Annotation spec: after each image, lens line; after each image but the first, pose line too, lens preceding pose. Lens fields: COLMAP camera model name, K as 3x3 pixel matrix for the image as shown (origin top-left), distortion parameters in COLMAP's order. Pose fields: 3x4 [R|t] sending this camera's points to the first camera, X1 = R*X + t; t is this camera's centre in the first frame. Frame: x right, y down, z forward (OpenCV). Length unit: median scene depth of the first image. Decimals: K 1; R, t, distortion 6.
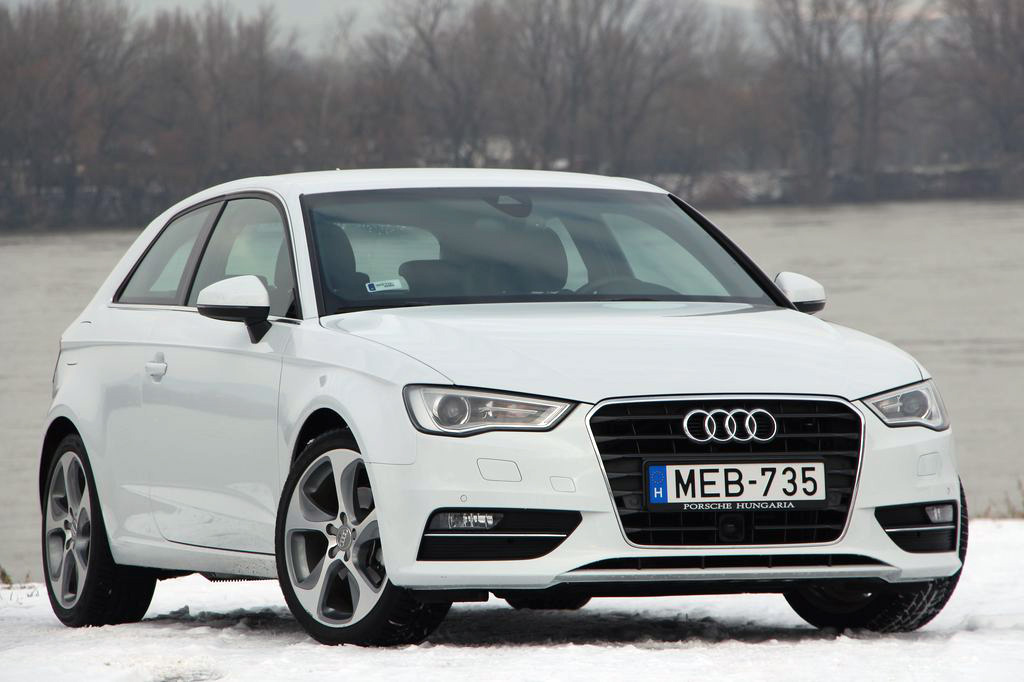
lens RADIAL K [[6082.0, 0, 512.0], [0, 6082.0, 341.0], [0, 0, 1]] dist [2.226084, 1.508311]
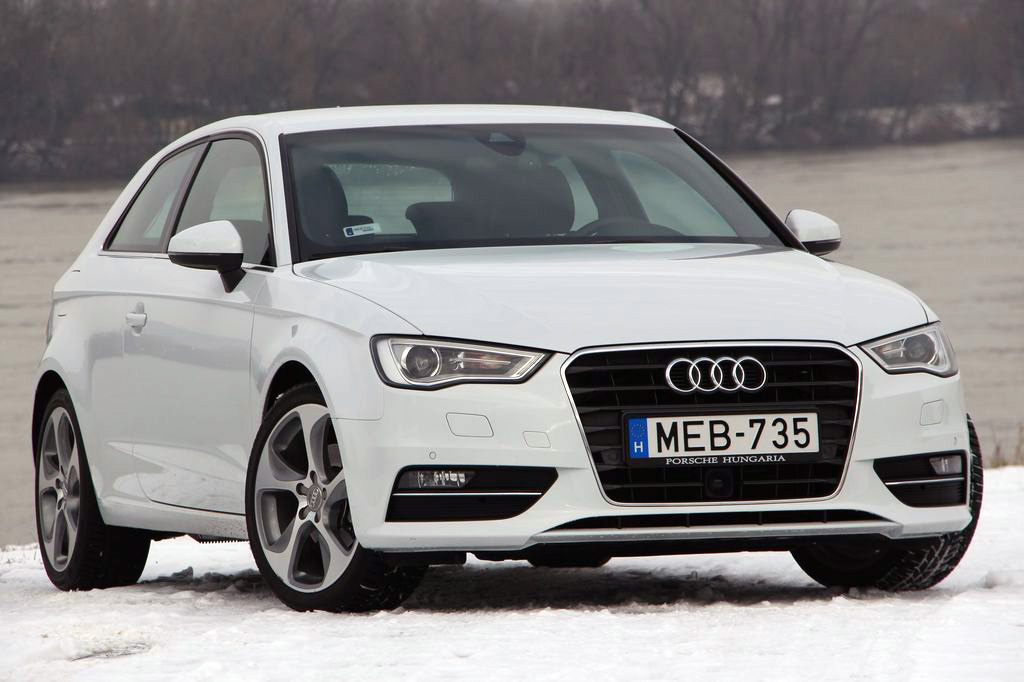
lens RADIAL K [[6092.5, 0, 486.4], [0, 6092.5, 352.7], [0, 0, 1]] dist [2.231174, -1.234096]
pose [[0.999176, -0.011539, -0.038909, 0.036998], [0.011995, 0.999862, 0.011488, -0.000777], [0.038771, -0.011945, 0.999177, 0.057684]]
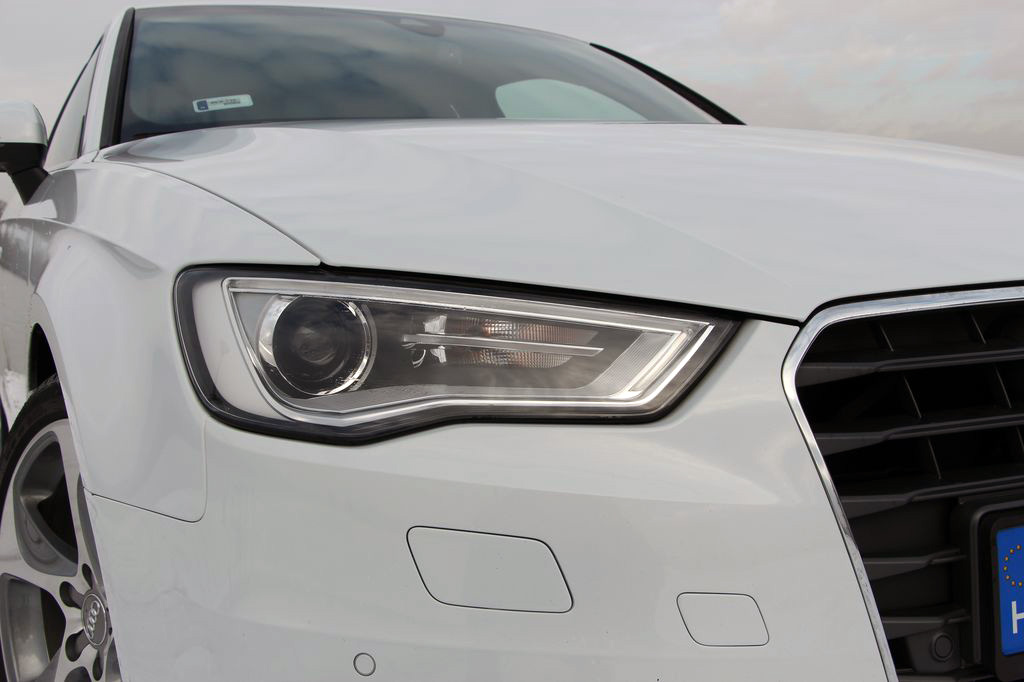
lens RADIAL K [[1112.7, 0, 510.3], [0, 1112.7, 326.7], [0, 0, 1]] dist [-0.149192, 0.271969]
pose [[0.992430, -0.025551, 0.120126, -0.006814], [0.017650, 0.997638, 0.066380, 0.006729], [-0.121539, -0.063757, 0.990537, 0.942426]]
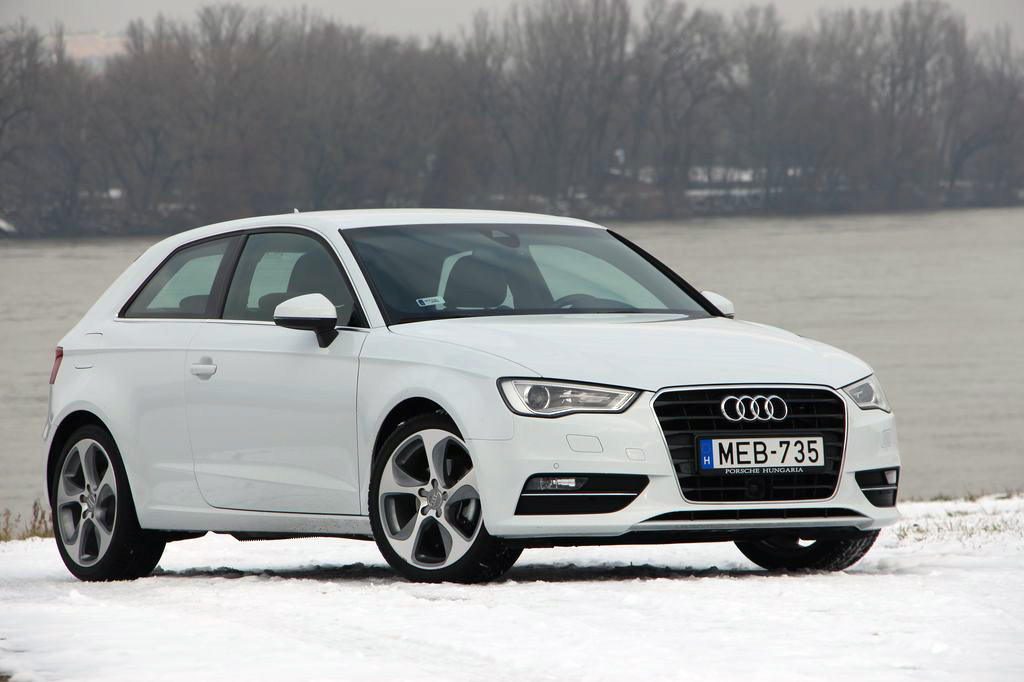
lens RADIAL K [[5795.5, 0, 512.0], [0, 5795.5, 341.0], [0, 0, 1]] dist [2.290171, -5.492582]
pose [[0.983129, -0.002335, 0.182899, -0.238212], [0.003548, 0.999974, -0.006309, 0.007208], [-0.182879, 0.006851, 0.983112, -0.195488]]
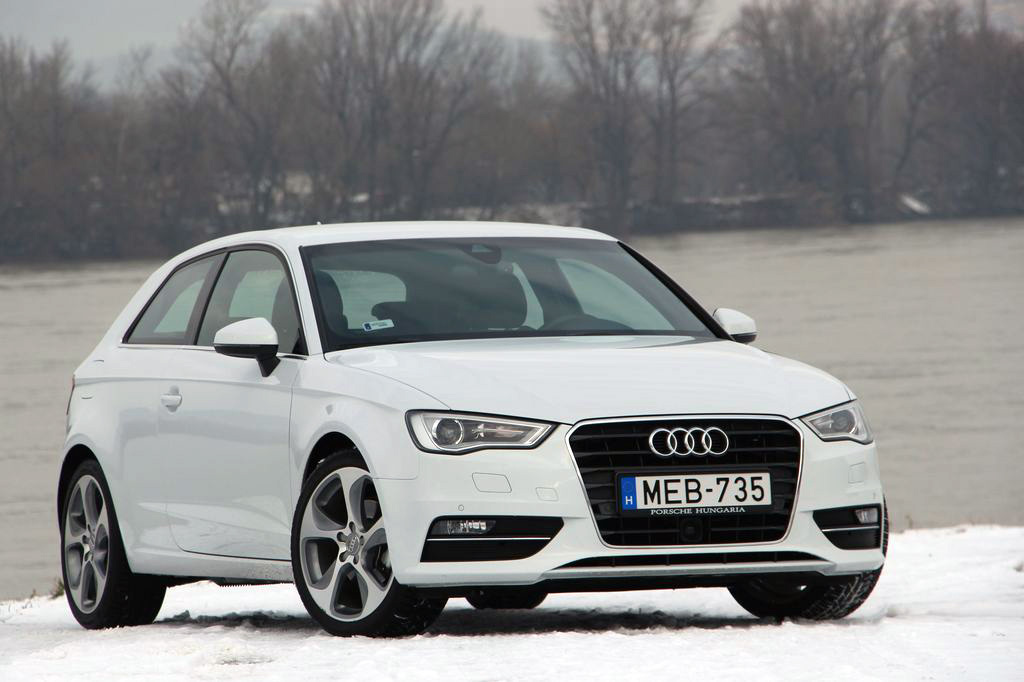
lens RADIAL K [[6092.5, 0, 486.4], [0, 6092.5, 352.7], [0, 0, 1]] dist [2.231174, -1.234096]
pose [[0.999513, -0.013478, 0.028145, -0.035166], [0.013579, 0.999902, -0.003408, 0.000353], [-0.028097, 0.003788, 0.999598, -0.159896]]
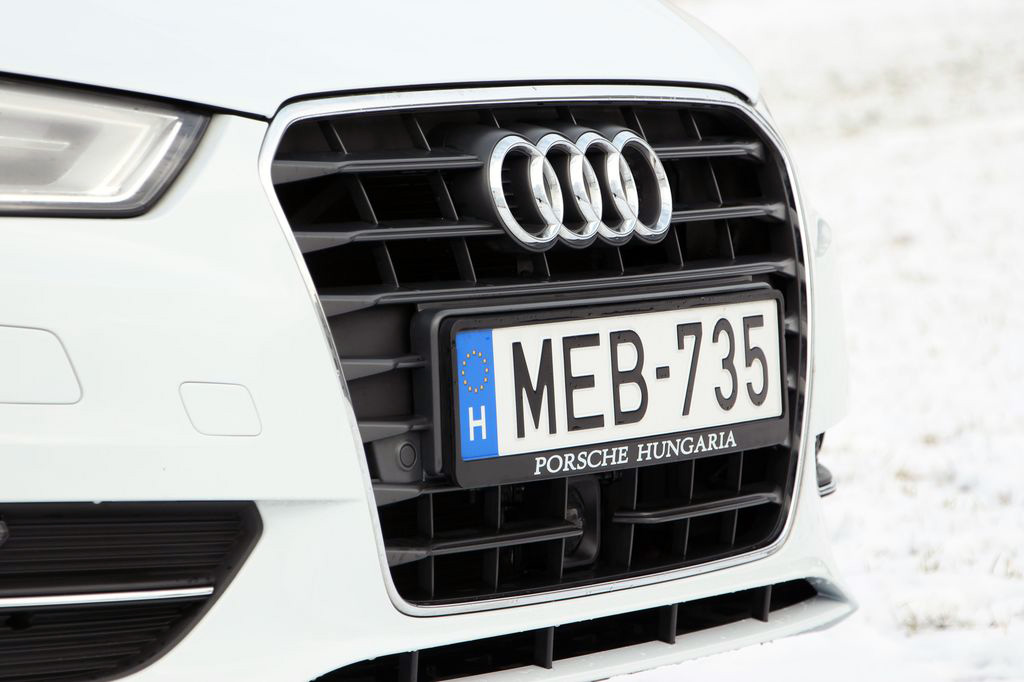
lens RADIAL K [[5473.7, 0, 512.0], [0, 5473.7, 341.0], [0, 0, 1]] dist [1.800589, 1.091820]
pose [[0.798188, -0.028524, 0.601732, -0.130799], [-0.007669, 0.998316, 0.057496, 0.005853], [-0.602359, -0.050507, 0.796626, 0.783544]]
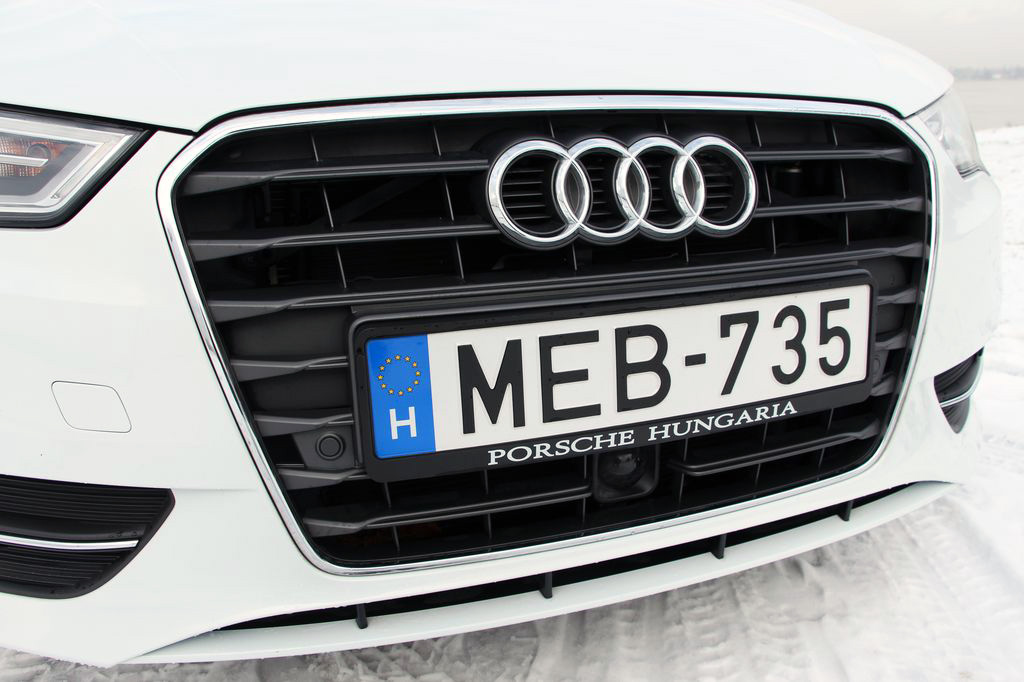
lens RADIAL K [[852.1, 0, 512.0], [0, 852.1, 341.0], [0, 0, 1]] dist [-0.136835, 0.005845]
pose [[0.999842, -0.005725, -0.016820, 0.029913], [0.009935, 0.964999, 0.262064, 0.009707], [0.014731, -0.262190, 0.964904, 0.951267]]
